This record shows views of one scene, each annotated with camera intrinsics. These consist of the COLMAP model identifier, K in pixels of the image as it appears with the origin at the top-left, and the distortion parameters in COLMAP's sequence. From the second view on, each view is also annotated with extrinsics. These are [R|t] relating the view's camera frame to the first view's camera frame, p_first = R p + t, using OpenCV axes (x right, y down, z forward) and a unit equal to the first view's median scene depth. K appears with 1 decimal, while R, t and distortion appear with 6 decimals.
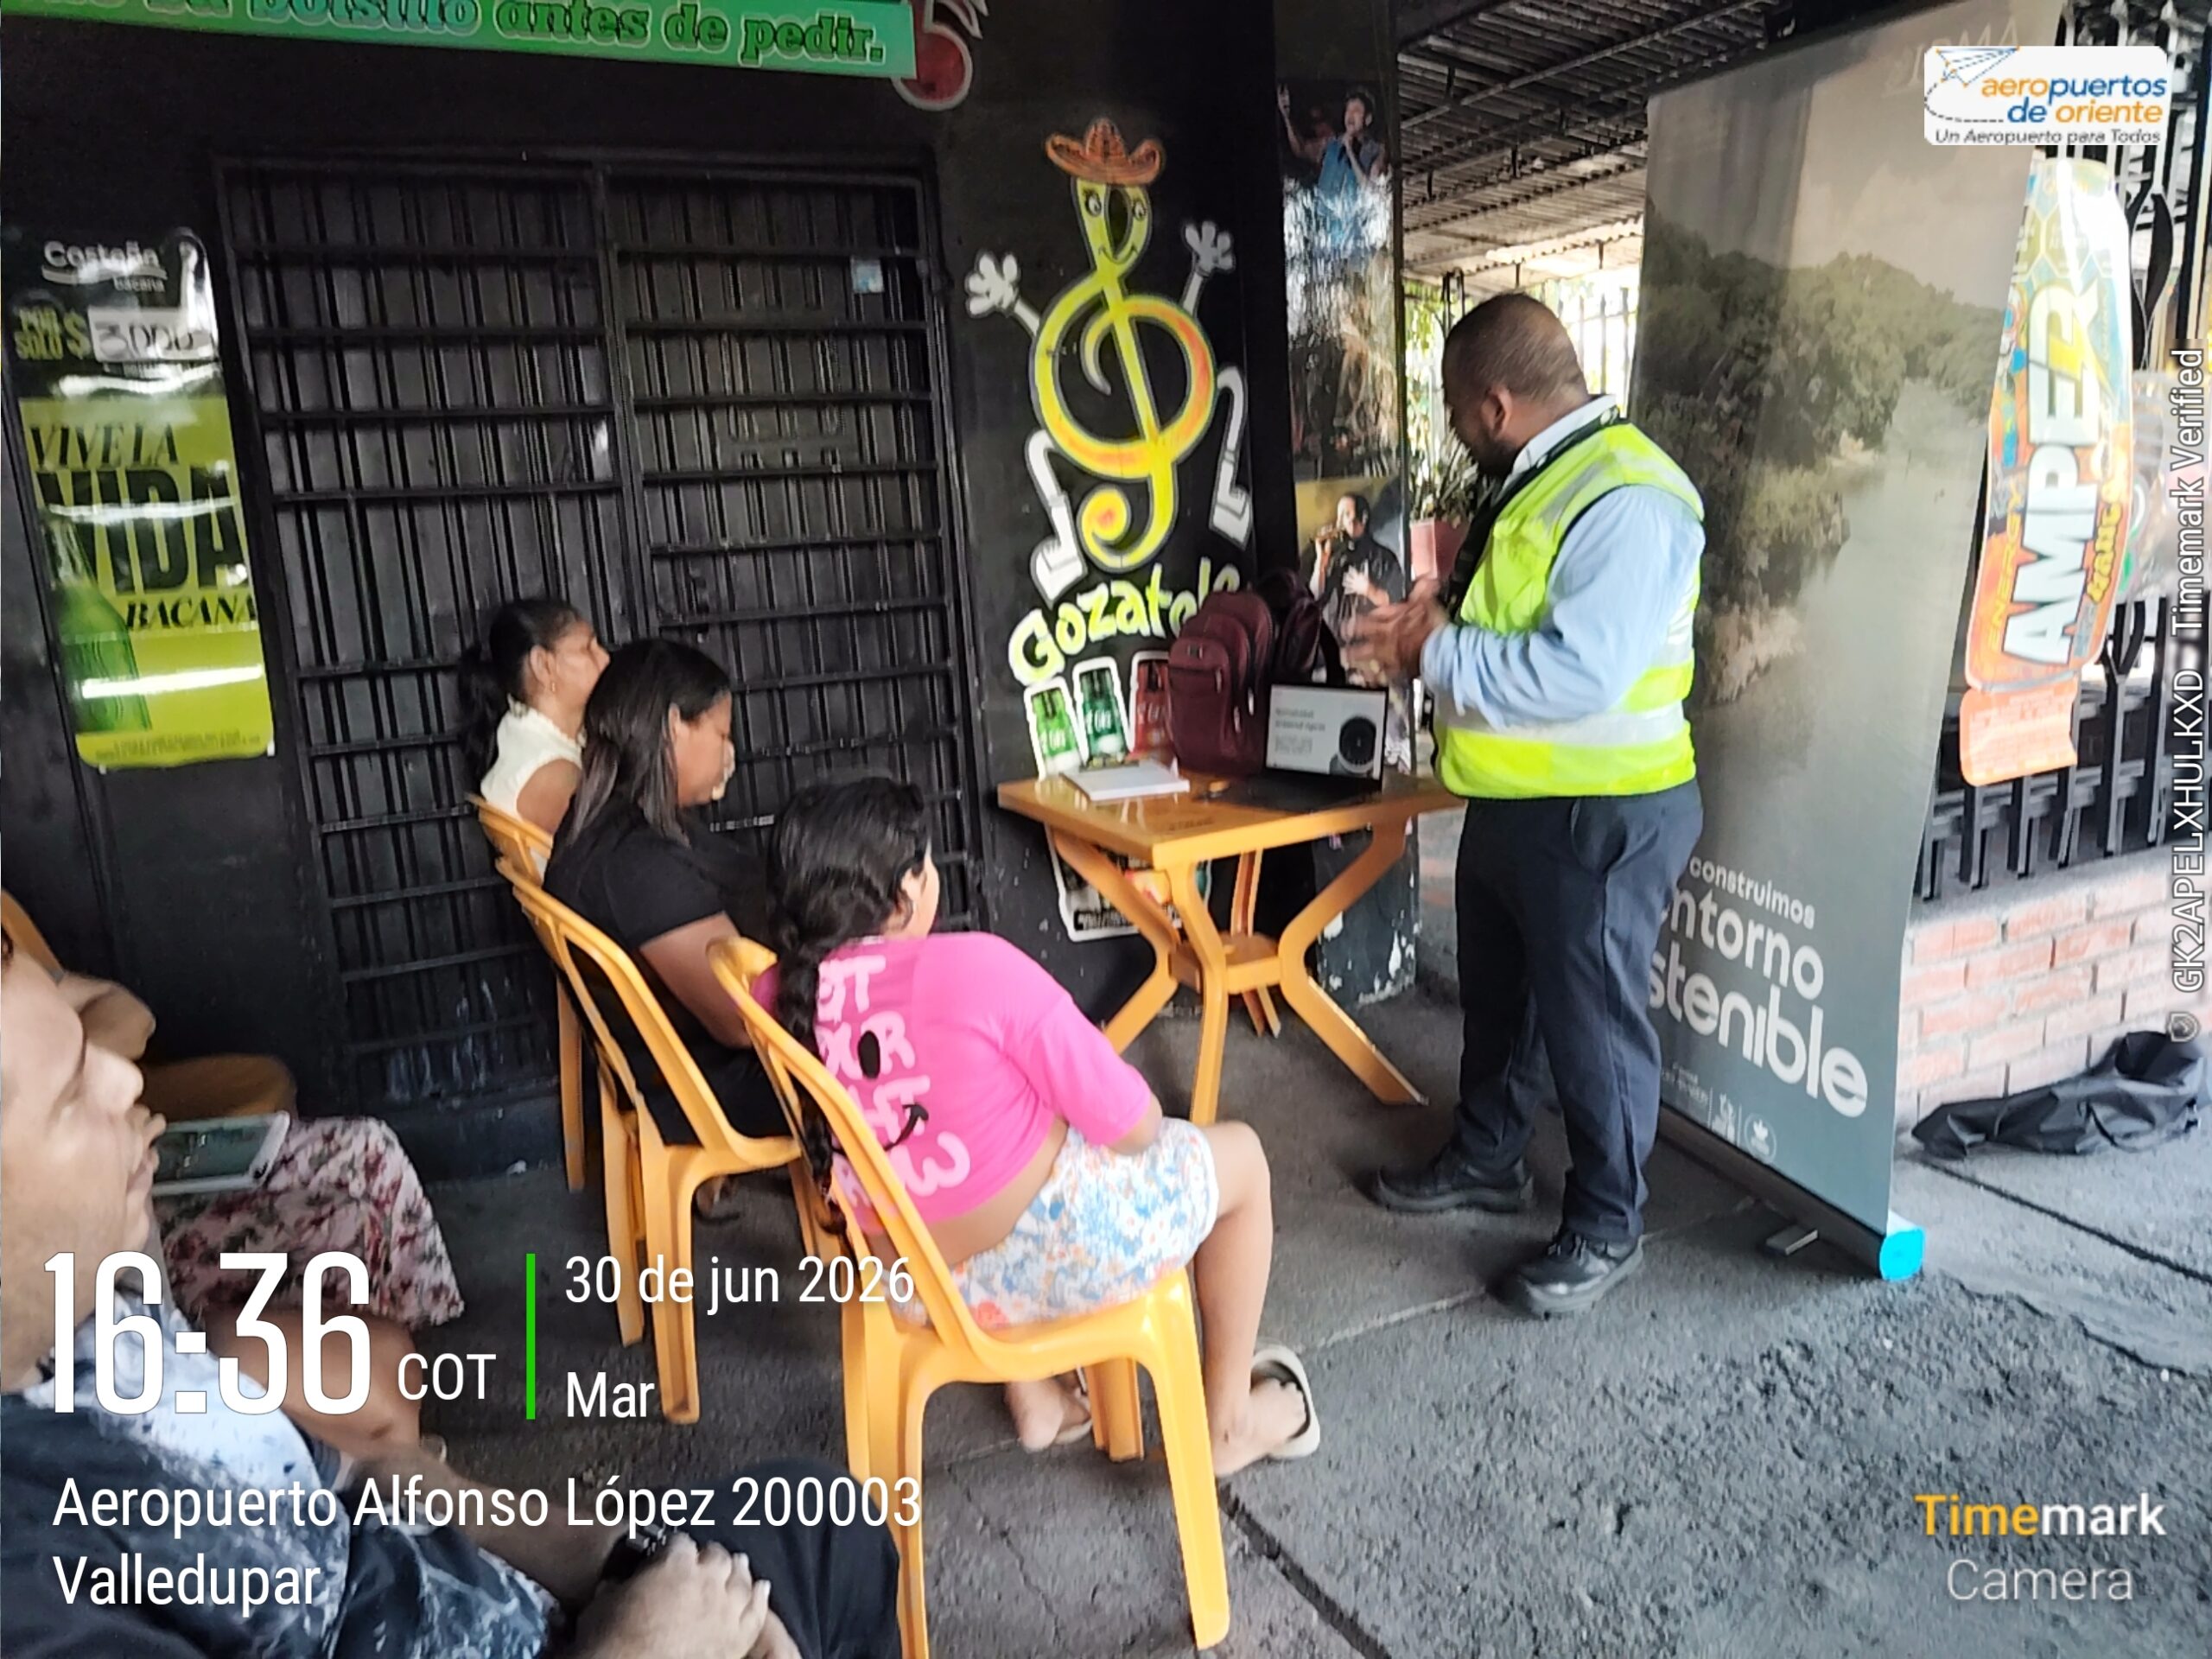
lens RADIAL K [[1610.6, 0, 1048.8], [0, 1610.6, 834.0], [0, 0, 1]] dist [0.084327, -0.187540]
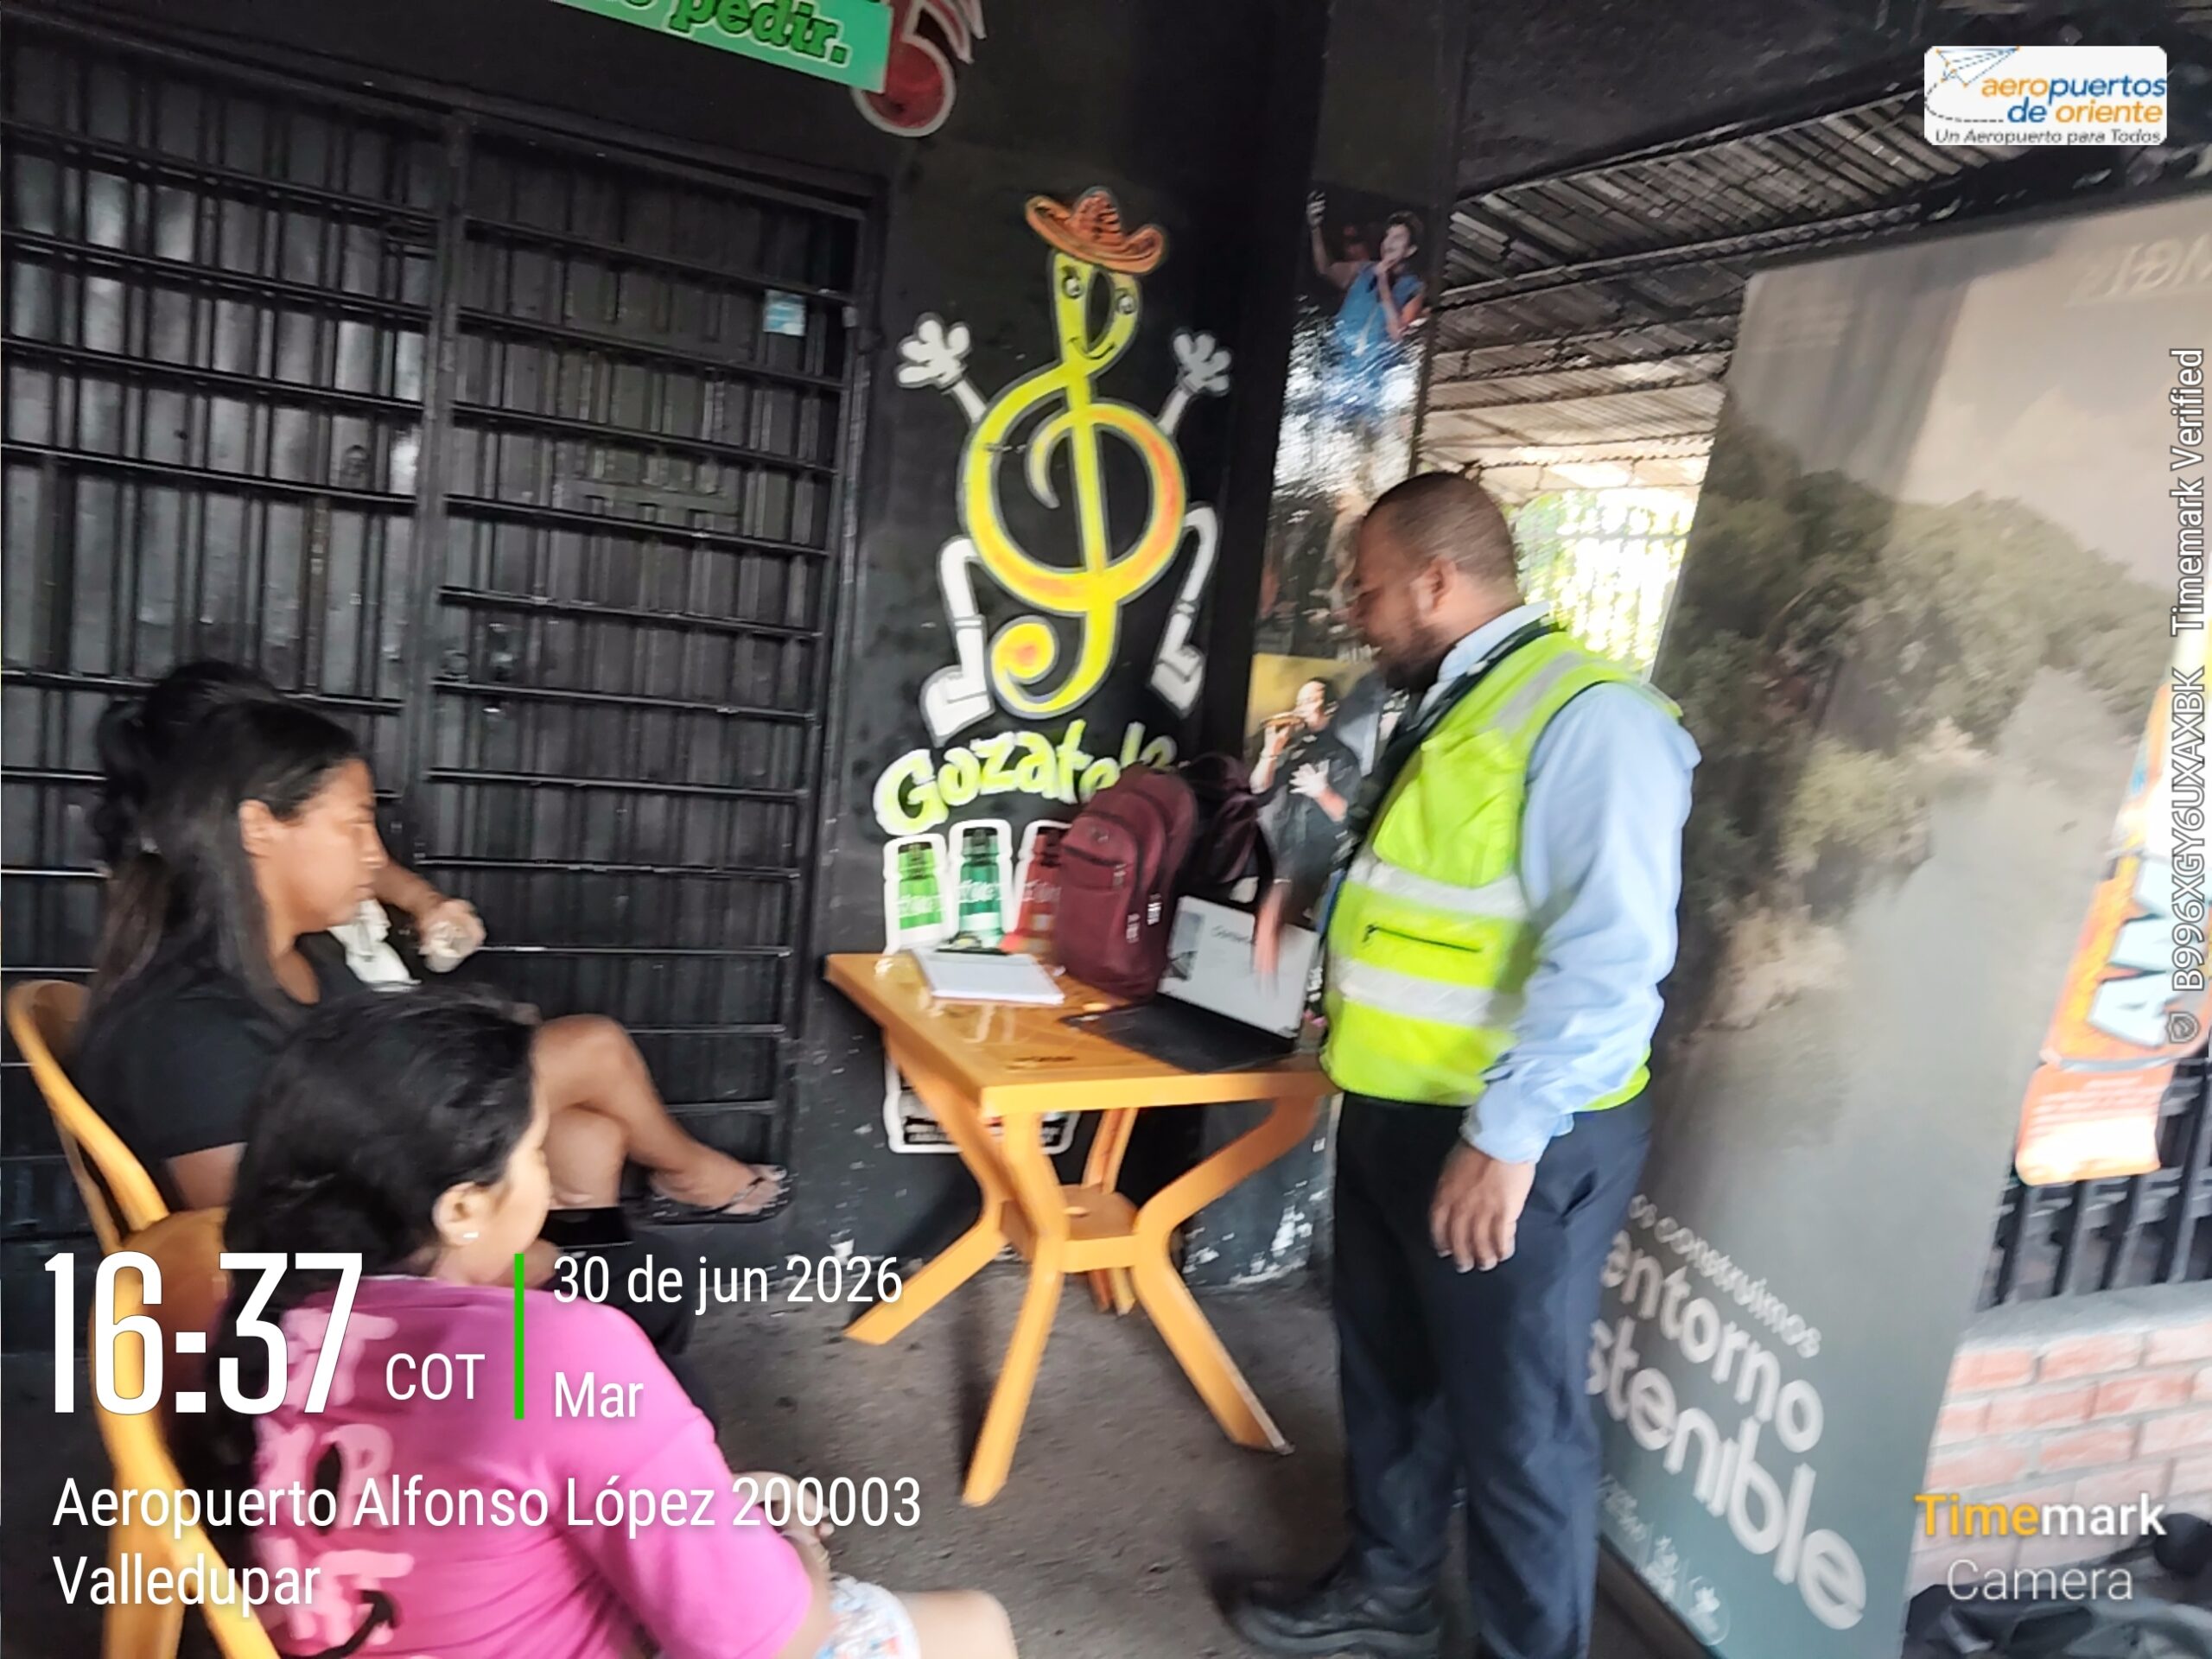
lens RADIAL K [[1610.6, 0, 1048.8], [0, 1610.6, 834.0], [0, 0, 1]] dist [0.084327, -0.187540]
pose [[0.984060, 0.175821, 0.026703, 0.042235], [-0.173407, 0.981974, -0.075215, -0.045736], [-0.039446, 0.069385, 0.996810, 0.186841]]
